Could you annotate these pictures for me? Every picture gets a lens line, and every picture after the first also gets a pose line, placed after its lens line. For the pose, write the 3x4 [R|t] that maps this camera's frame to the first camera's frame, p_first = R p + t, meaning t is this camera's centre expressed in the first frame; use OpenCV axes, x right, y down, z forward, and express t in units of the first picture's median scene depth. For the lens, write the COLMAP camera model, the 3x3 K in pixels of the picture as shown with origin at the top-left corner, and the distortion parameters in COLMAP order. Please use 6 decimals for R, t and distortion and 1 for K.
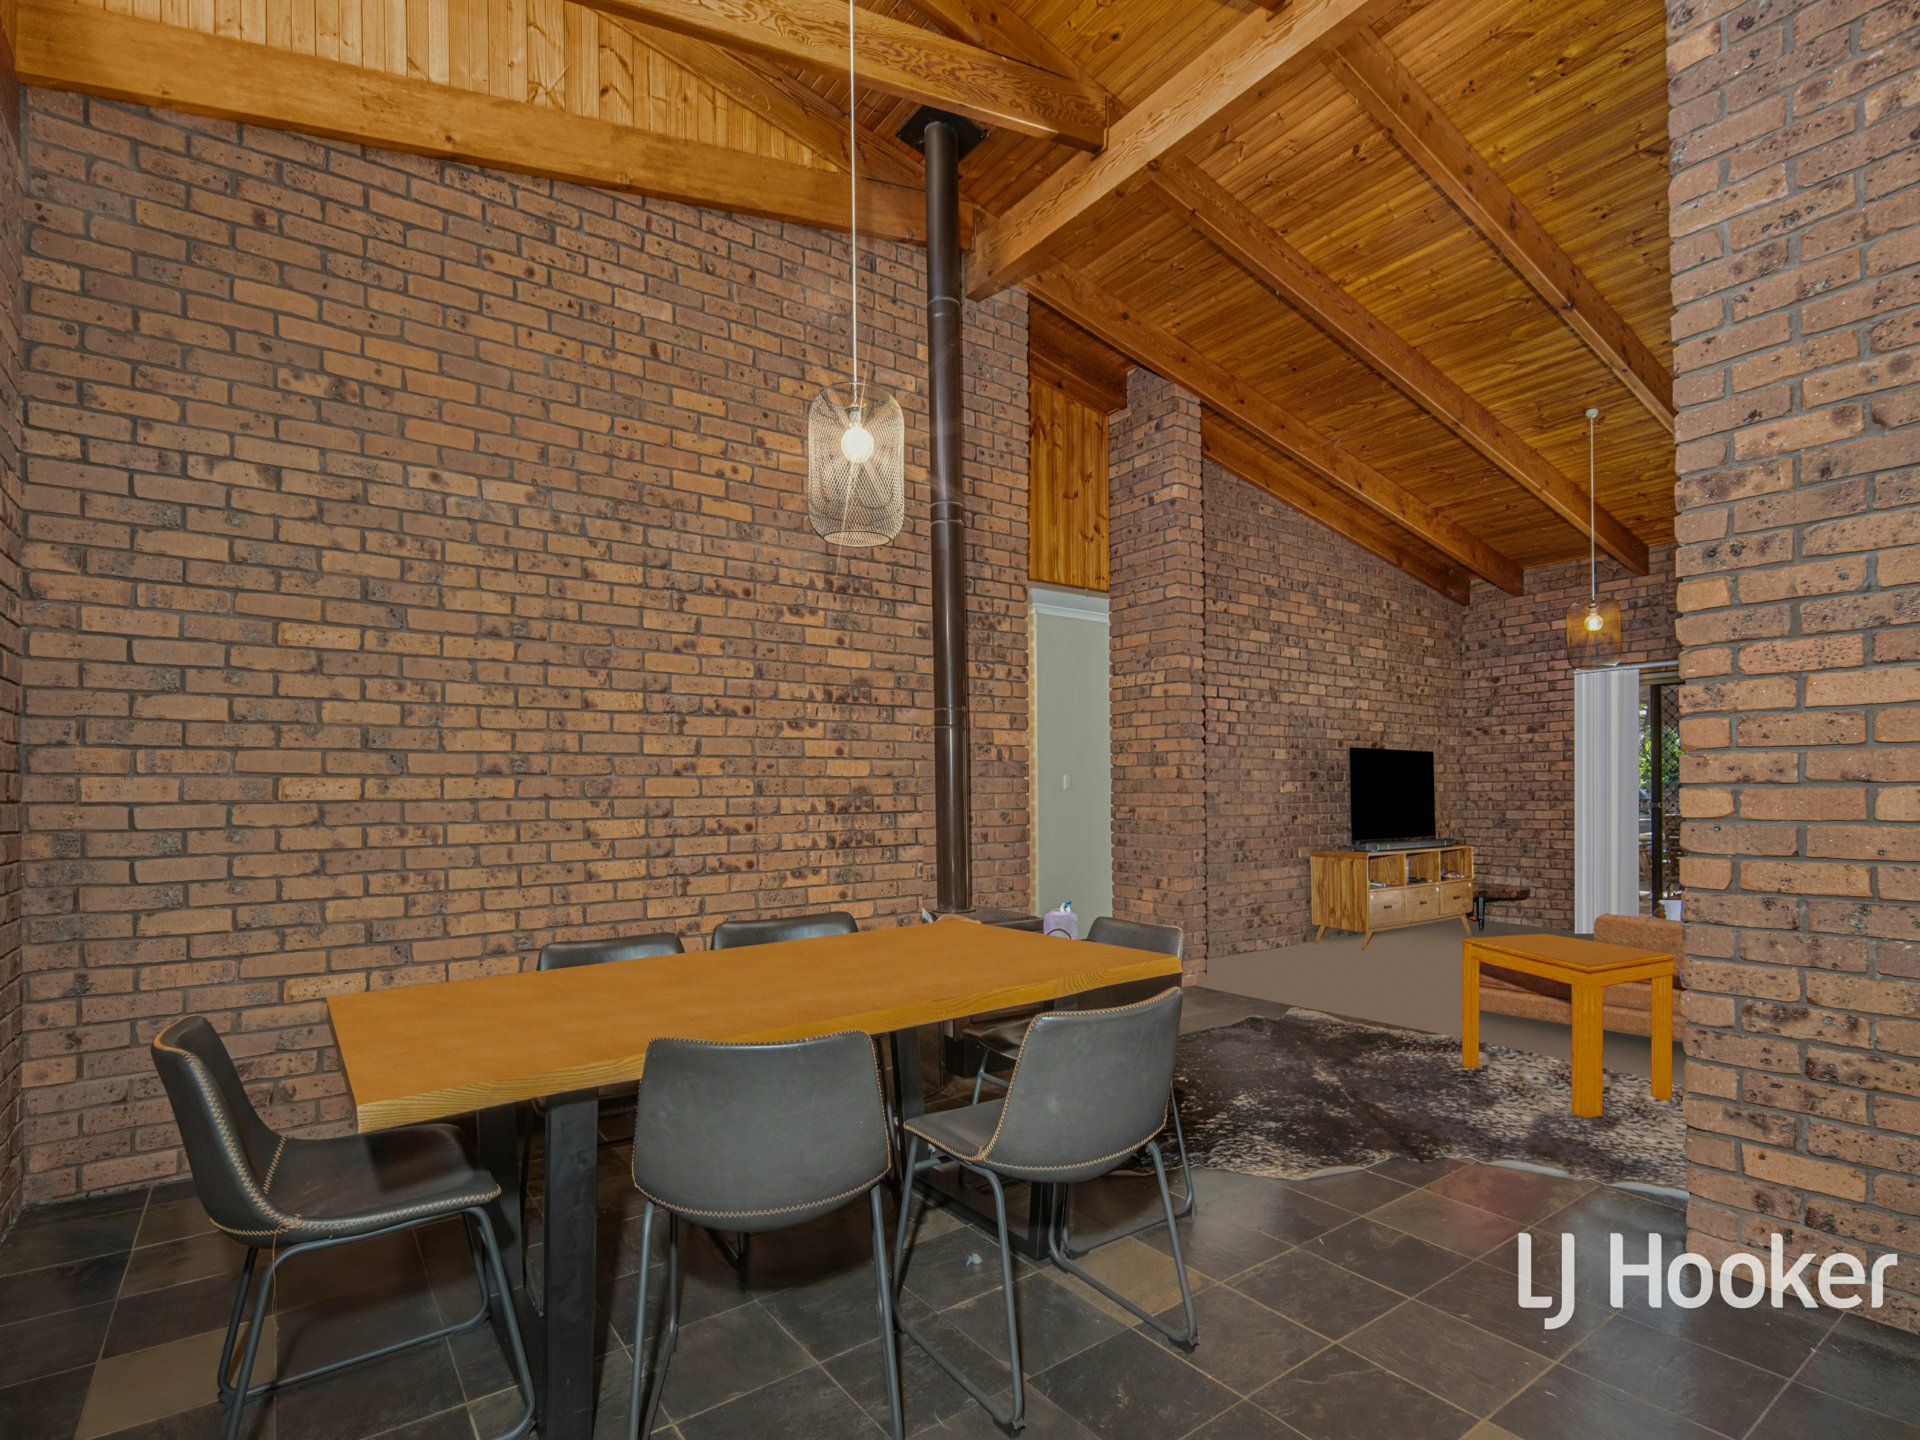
lens RADIAL K [[954.1, 0, 965.4], [0, 954.1, 727.6], [0, 0, 1]] dist [-0.002206, -0.001242]
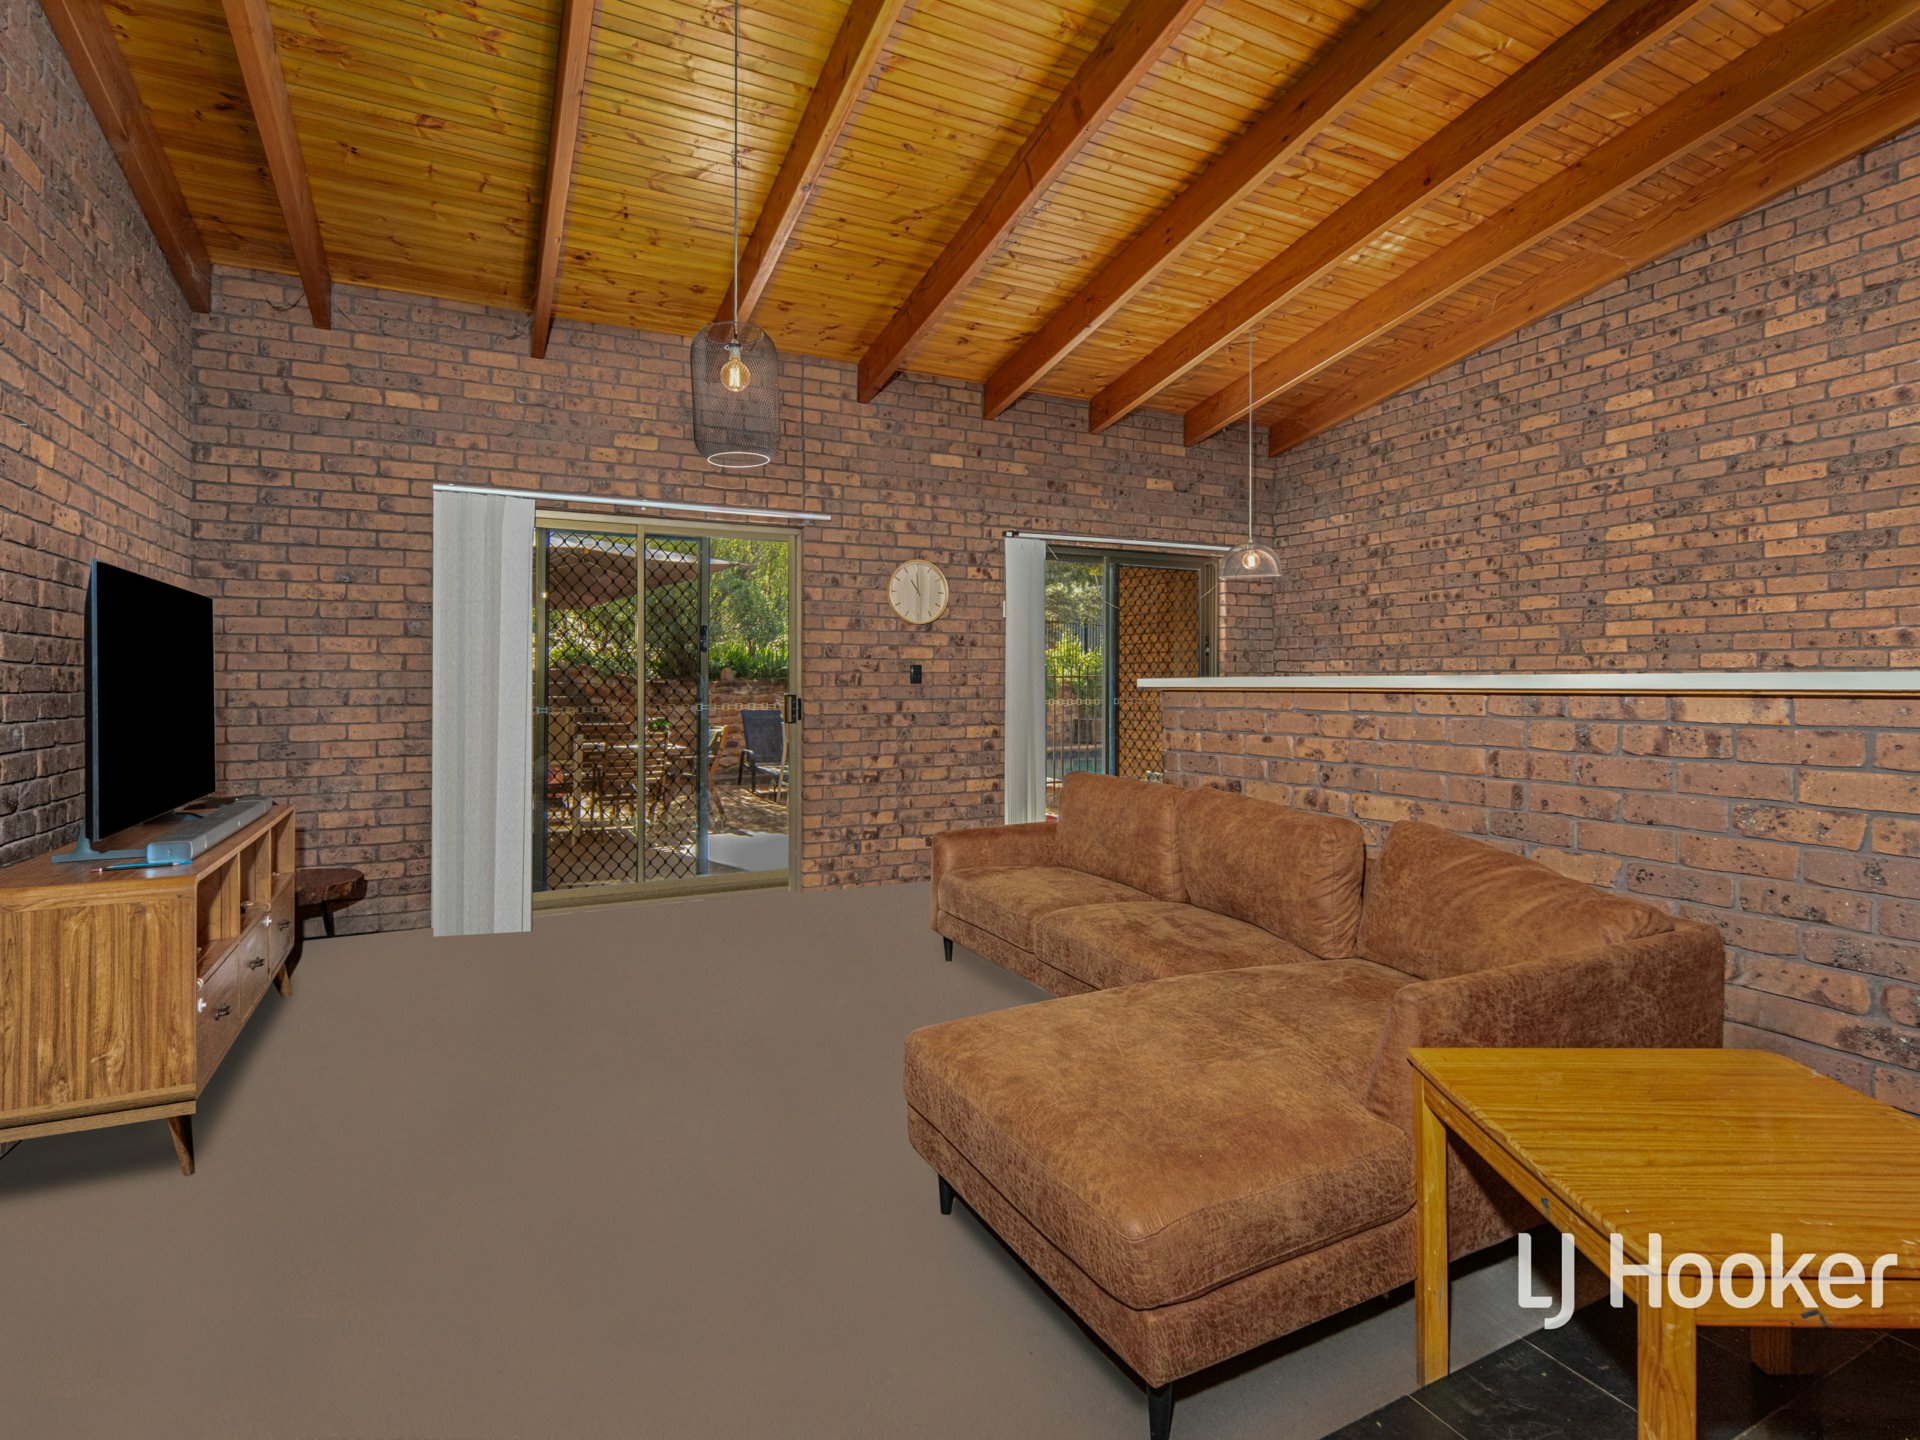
lens RADIAL K [[954.1, 0, 1019.9], [0, 954.1, 677.5], [0, 0, 1]] dist [-0.002206, -0.001242]
pose [[0.139757, 0.007009, 0.990161, 0.109086], [-0.060974, 0.998138, 0.001541, 0.035392], [-0.988307, -0.060590, 0.139924, 0.542905]]
